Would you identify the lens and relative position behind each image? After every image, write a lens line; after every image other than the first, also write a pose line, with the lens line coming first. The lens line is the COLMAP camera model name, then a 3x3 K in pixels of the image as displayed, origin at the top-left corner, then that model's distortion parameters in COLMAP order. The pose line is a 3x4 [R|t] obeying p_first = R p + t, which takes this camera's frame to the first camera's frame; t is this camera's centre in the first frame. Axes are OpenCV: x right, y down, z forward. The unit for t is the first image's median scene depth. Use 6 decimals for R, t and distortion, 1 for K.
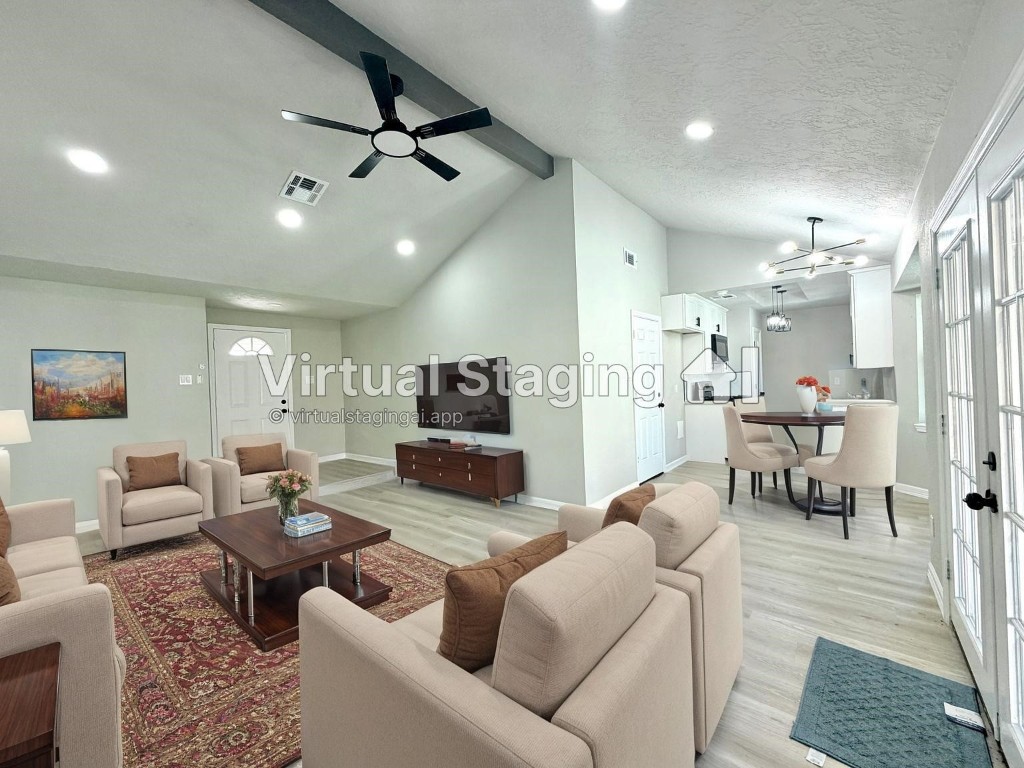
lens RADIAL K [[407.4, 0, 504.3], [0, 407.4, 381.7], [0, 0, 1]] dist [0.010704, 0.000315]
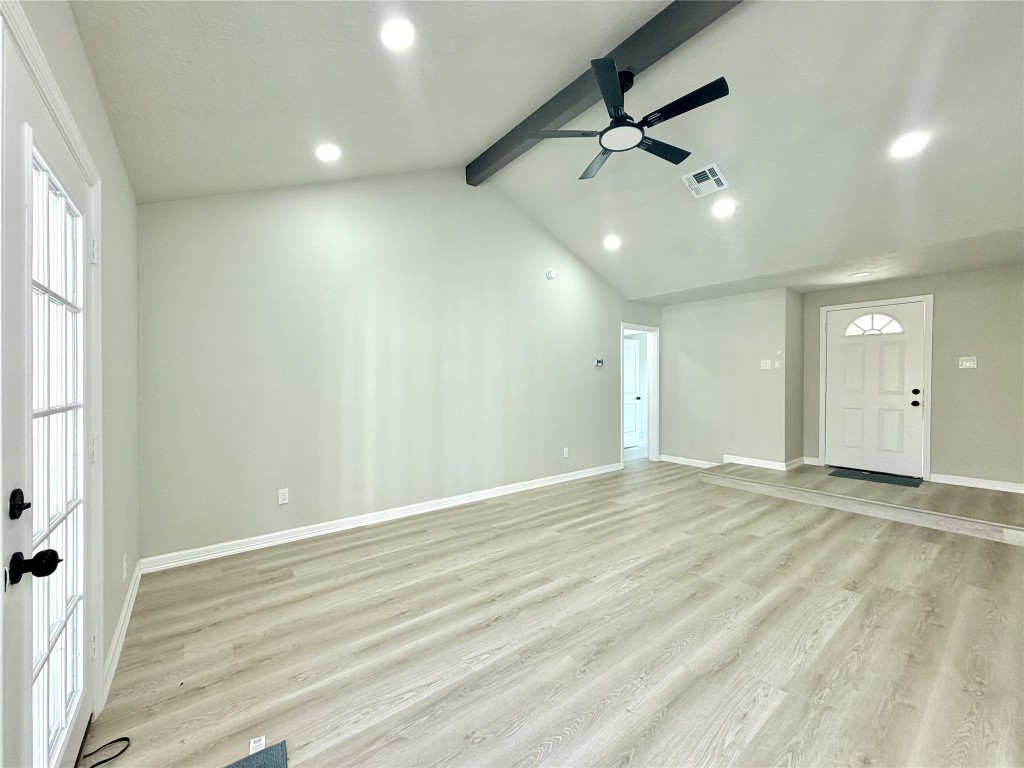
lens RADIAL K [[407.4, 0, 510.2], [0, 407.4, 377.1], [0, 0, 1]] dist [0.010704, 0.000315]
pose [[-0.197537, 0.027116, -0.979920, 0.484218], [0.004008, 0.999631, 0.026853, -0.002666], [0.980287, 0.001377, -0.197572, 0.544270]]
